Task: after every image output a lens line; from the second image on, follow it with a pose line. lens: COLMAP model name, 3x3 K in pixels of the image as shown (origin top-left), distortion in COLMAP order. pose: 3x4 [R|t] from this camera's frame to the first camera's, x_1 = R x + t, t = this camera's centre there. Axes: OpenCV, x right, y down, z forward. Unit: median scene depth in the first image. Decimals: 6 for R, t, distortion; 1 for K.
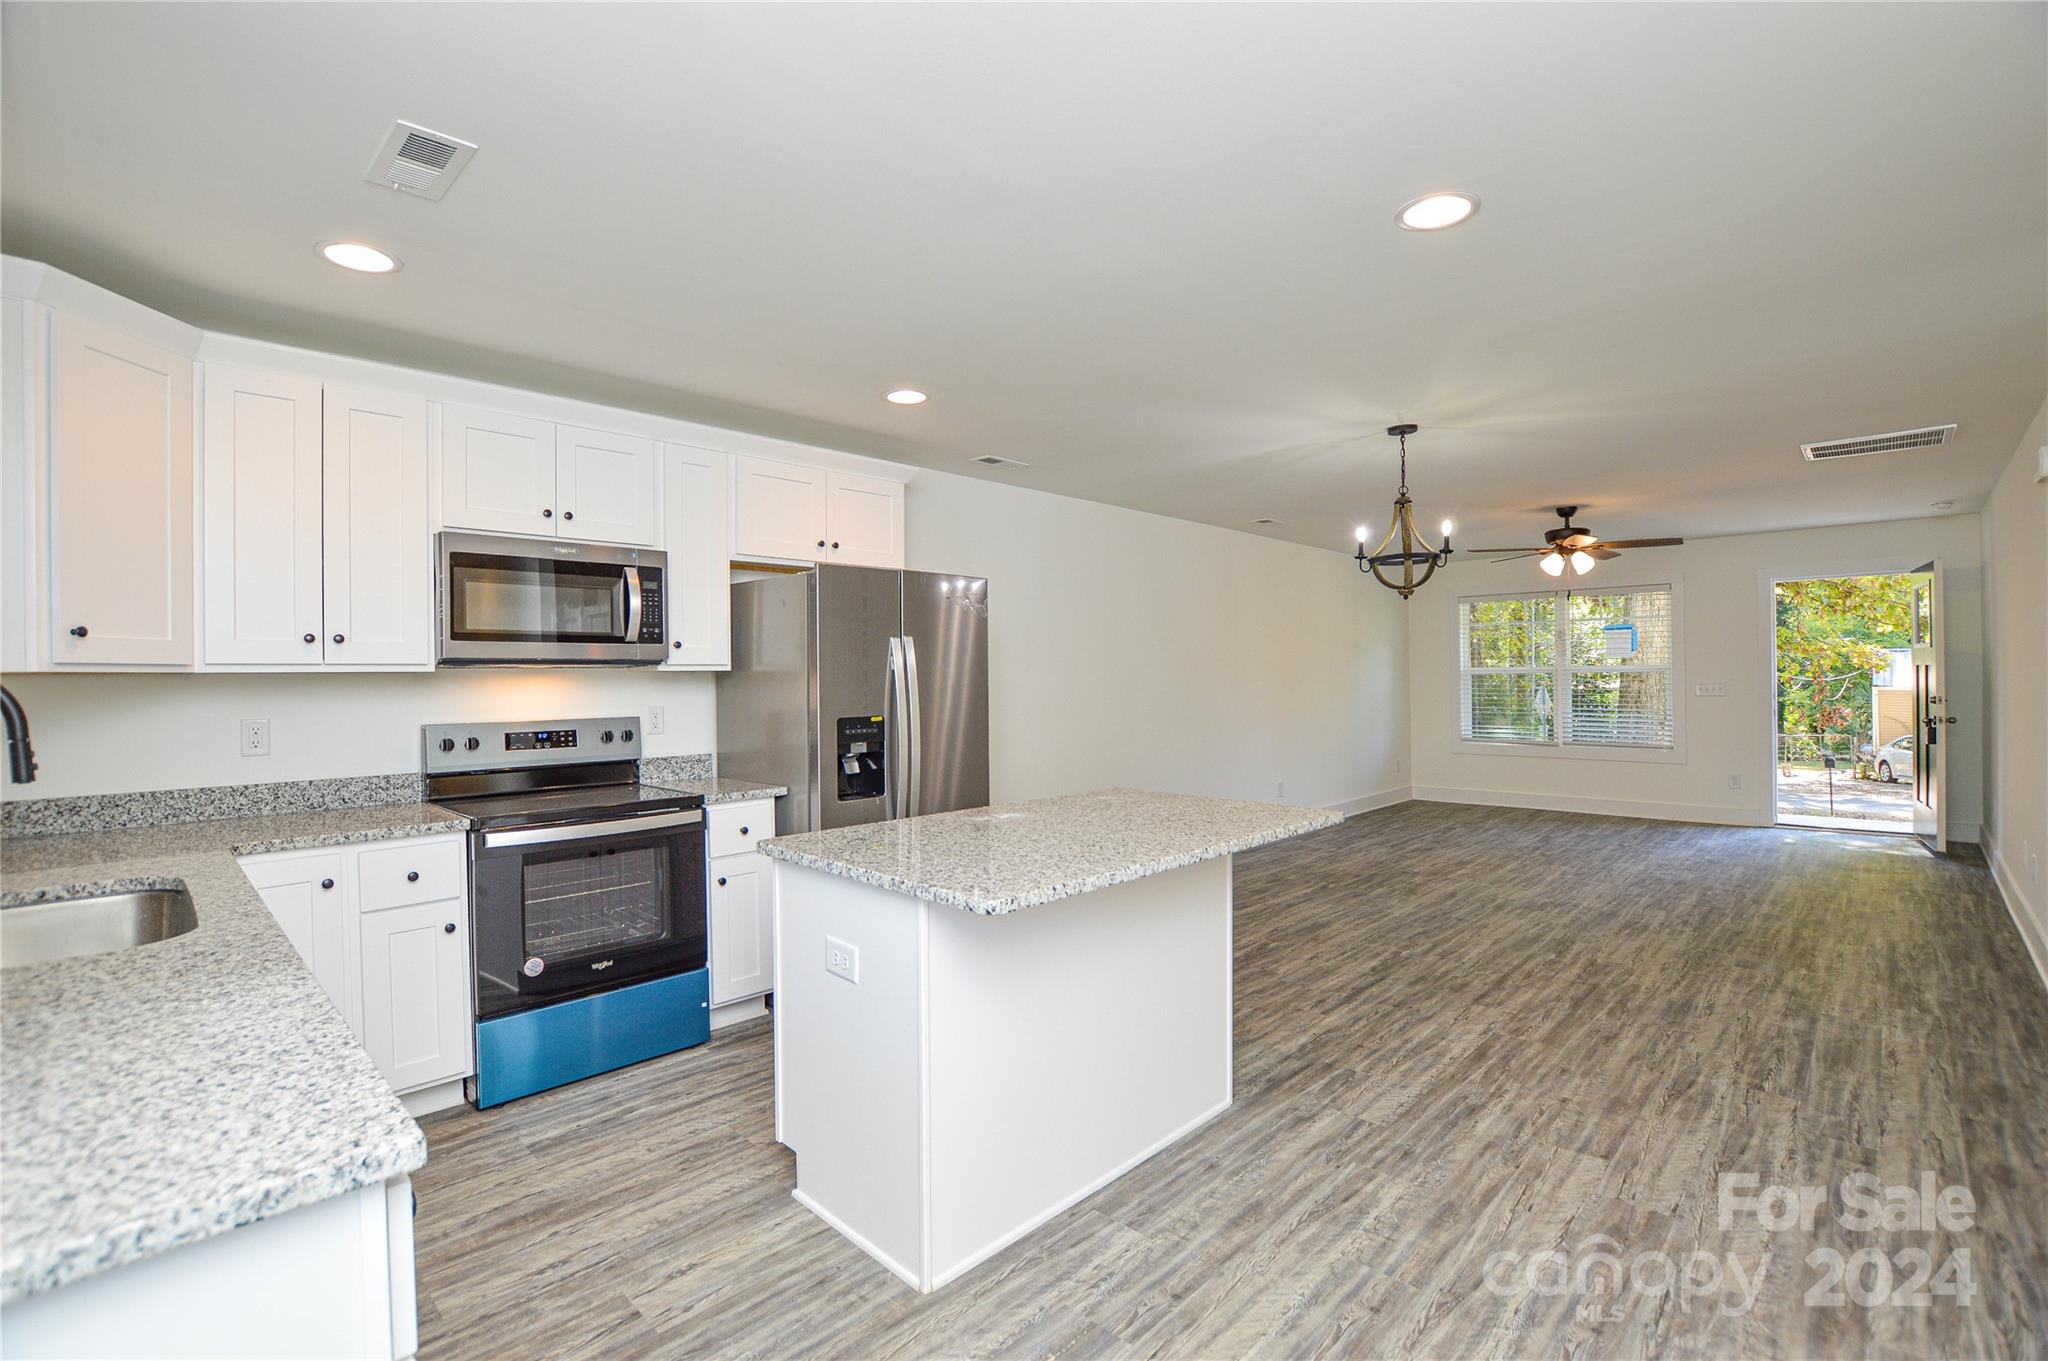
lens RADIAL K [[917.6, 0, 1023.6], [0, 917.6, 677.5], [0, 0, 1]] dist [-0.038305, 0.006923]
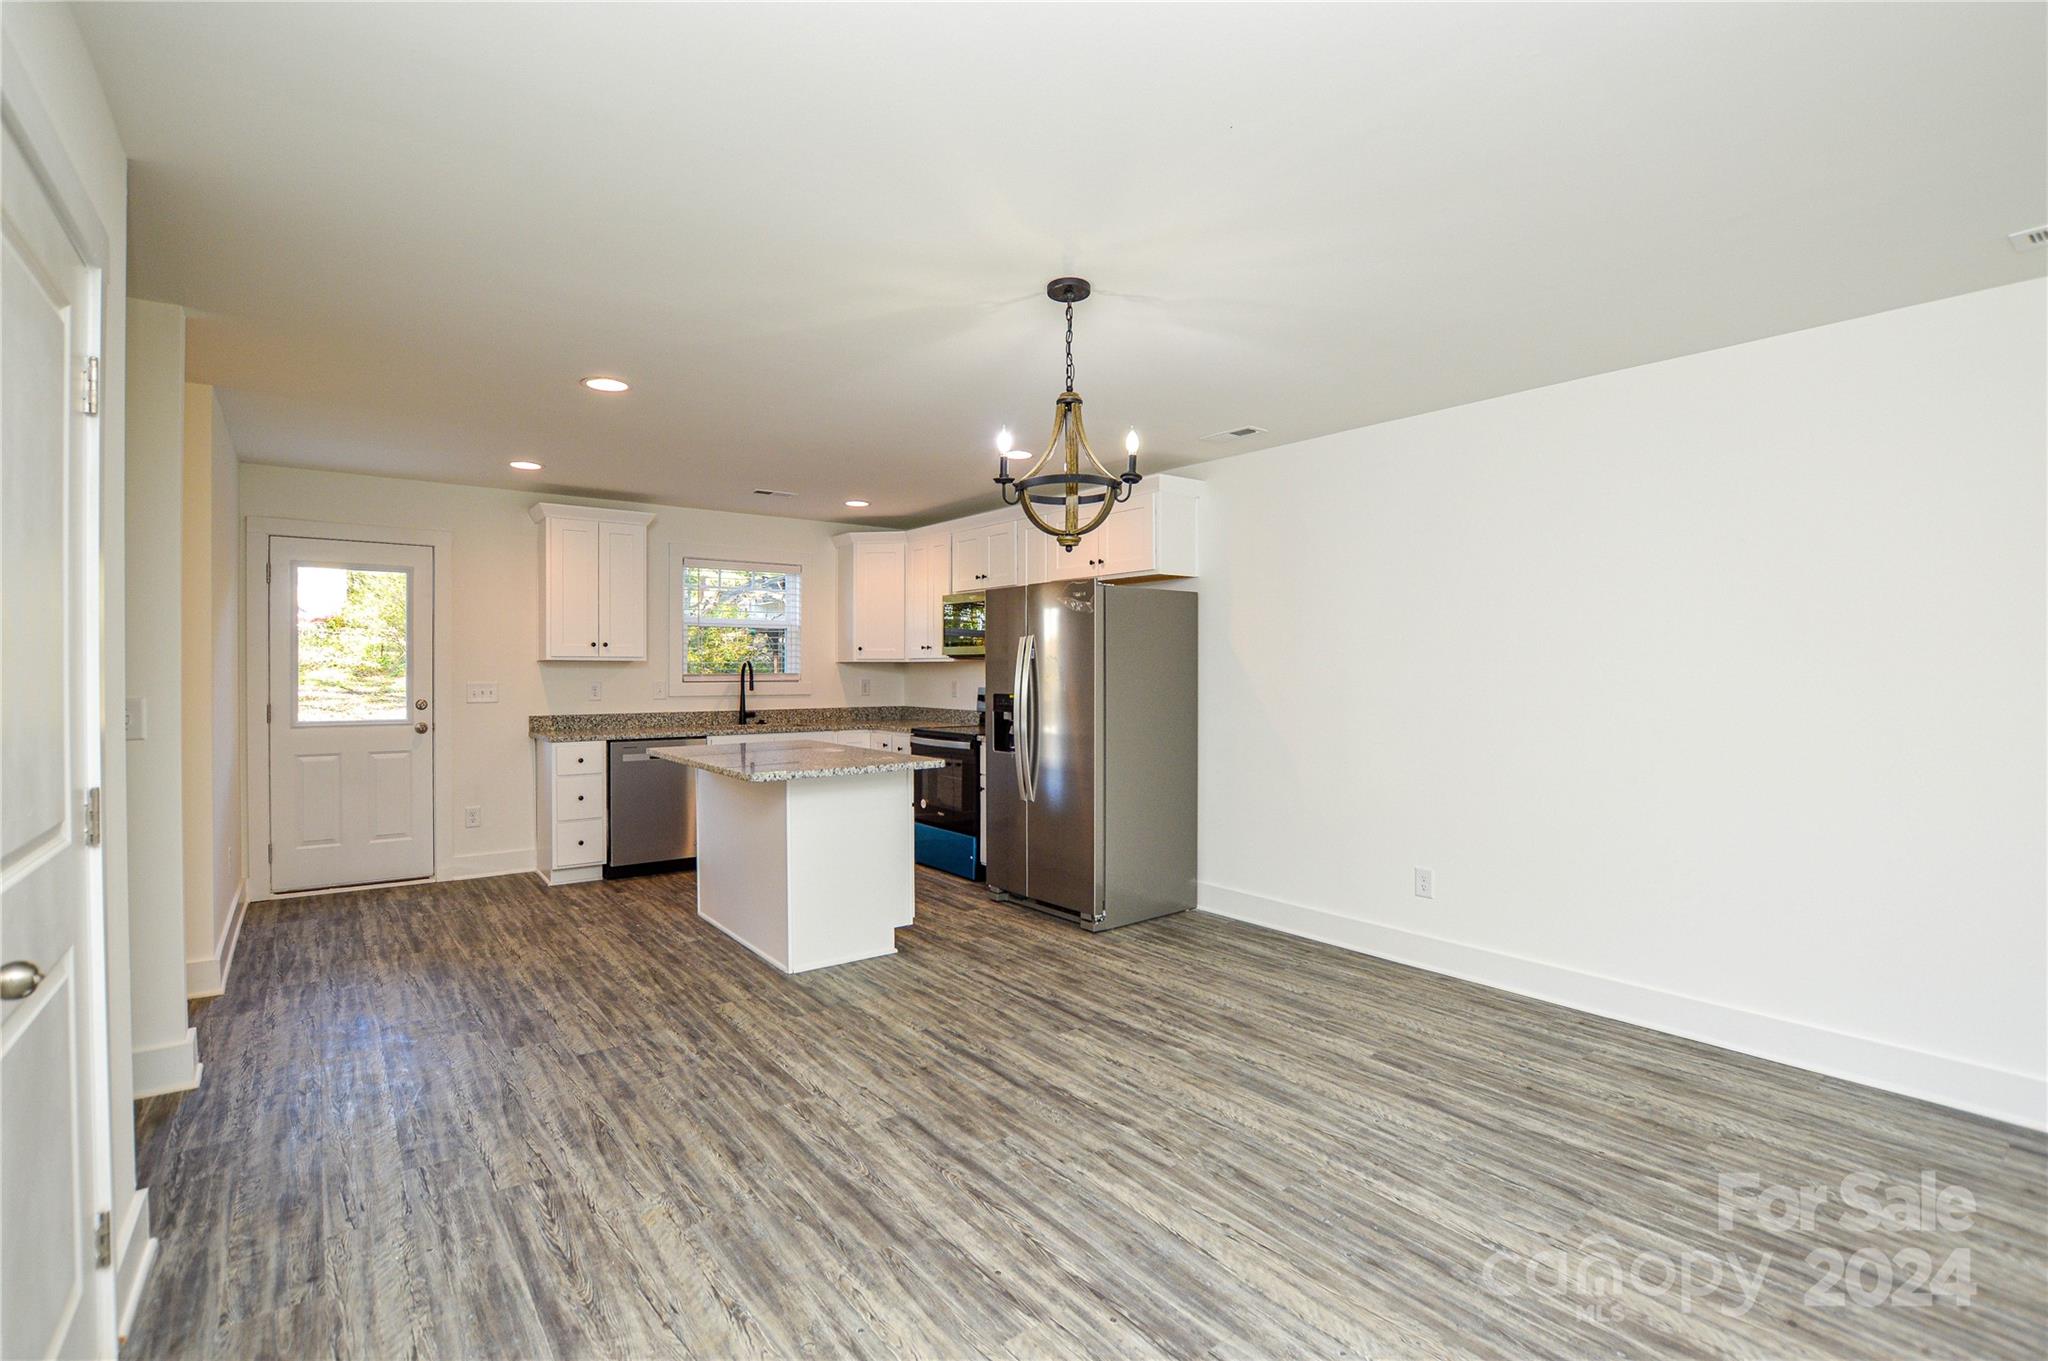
lens RADIAL K [[958.4, 0, 1024.0], [0, 958.4, 680.5], [0, 0, 1]] dist [-0.037998, 0.008299]
pose [[-0.151028, 0.022144, -0.988281, 1.371077], [-0.004175, 0.999726, 0.023038, -0.012719], [0.988521, 0.007605, -0.150894, 1.341199]]
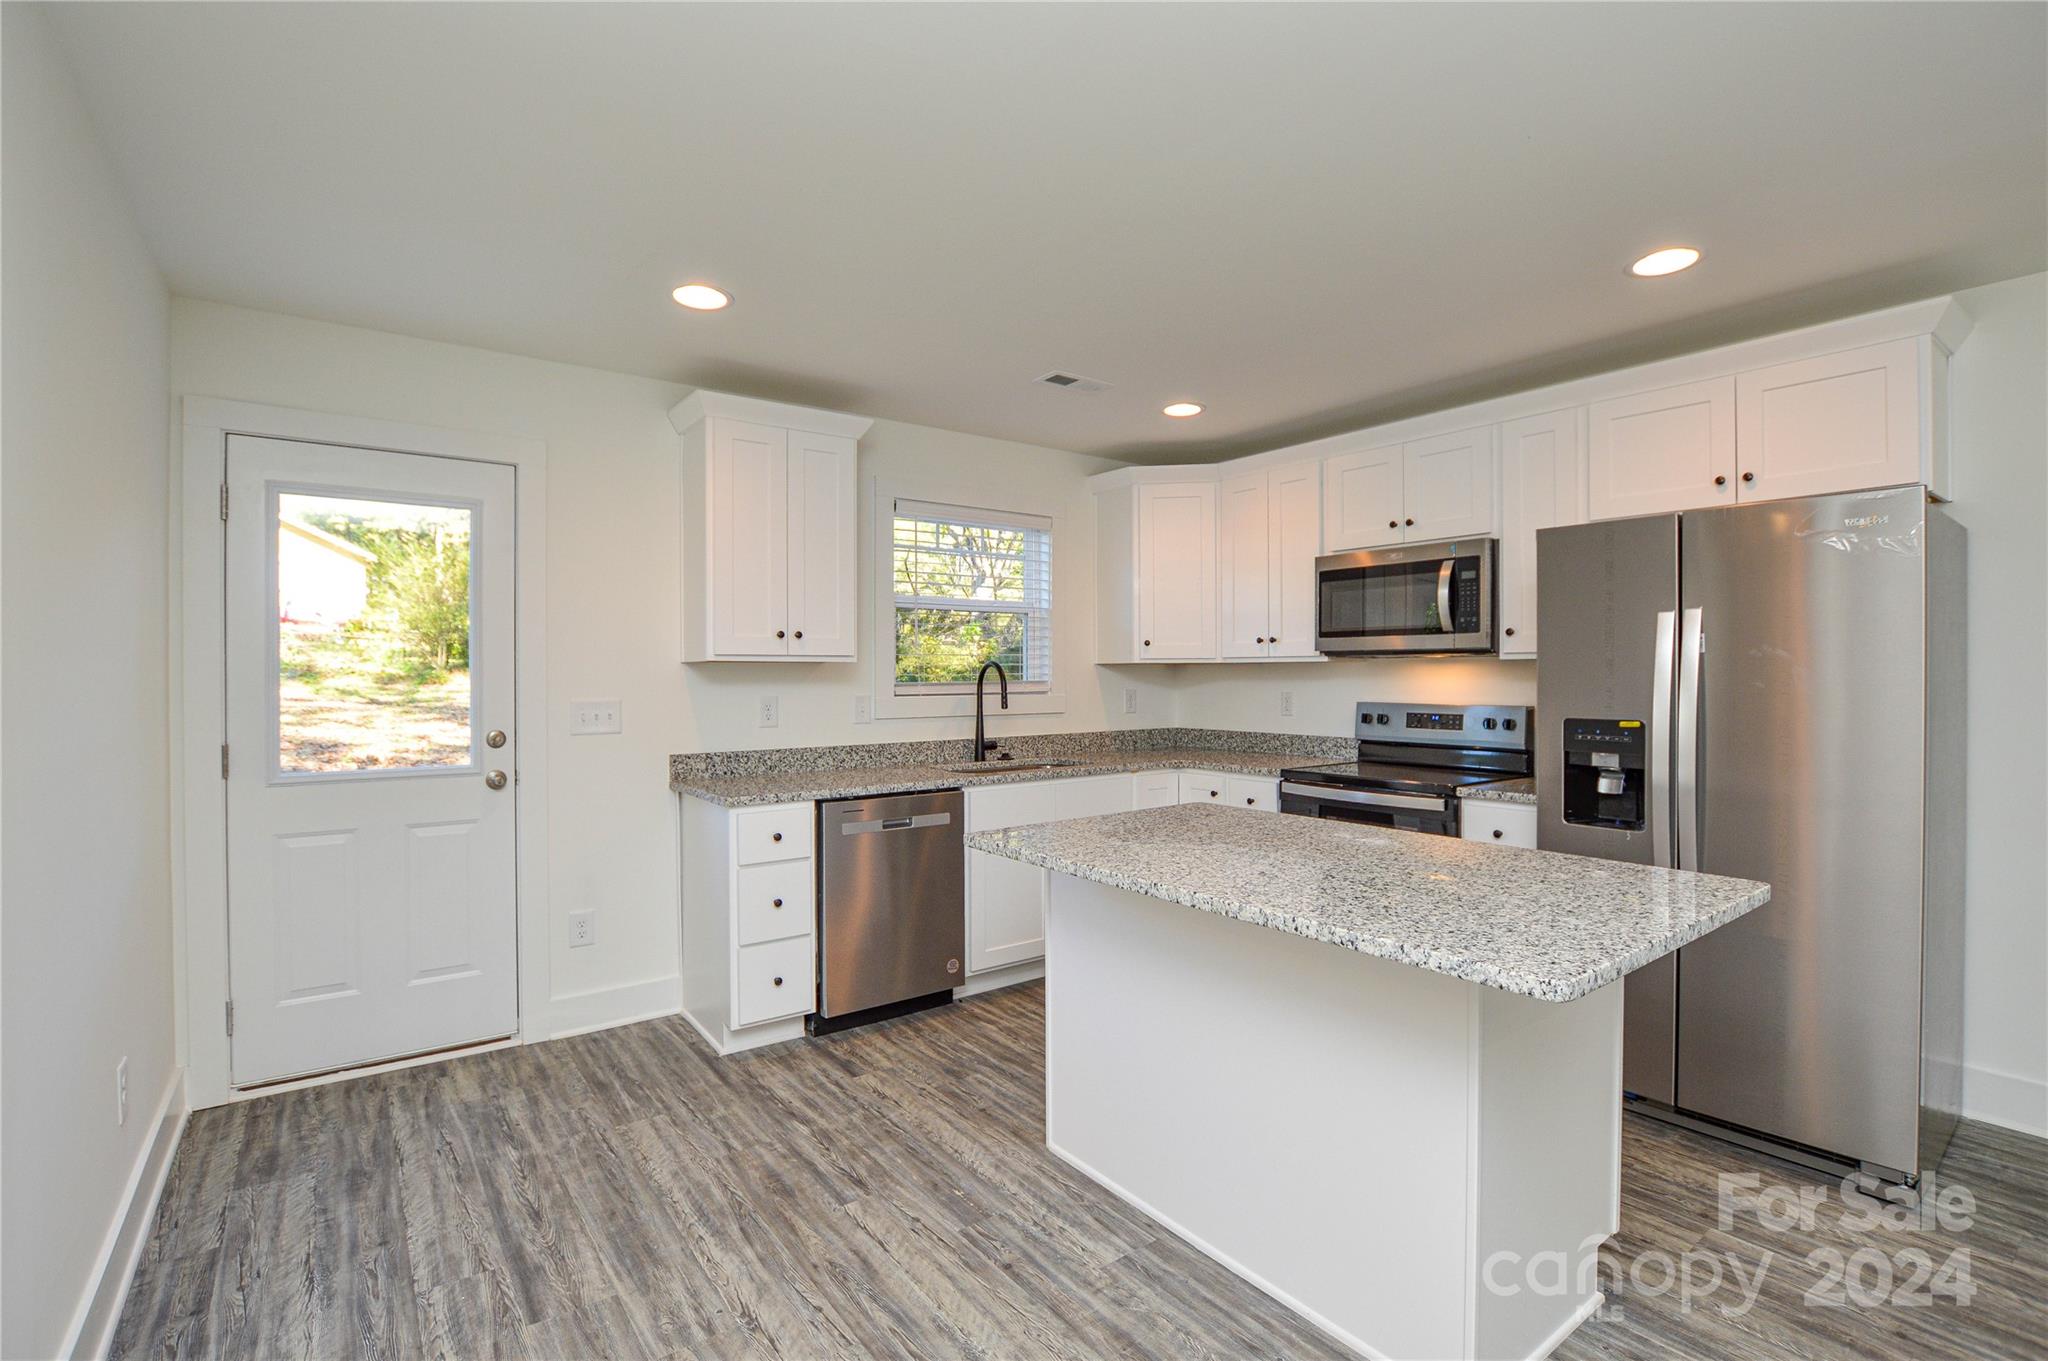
lens RADIAL K [[958.4, 0, 1024.0], [0, 958.4, 680.5], [0, 0, 1]] dist [-0.037998, 0.008299]
pose [[-0.164527, 0.019355, -0.986183, 0.717967], [0.000391, 0.999809, 0.019557, -0.005209], [0.986373, 0.002832, -0.164503, 0.699489]]
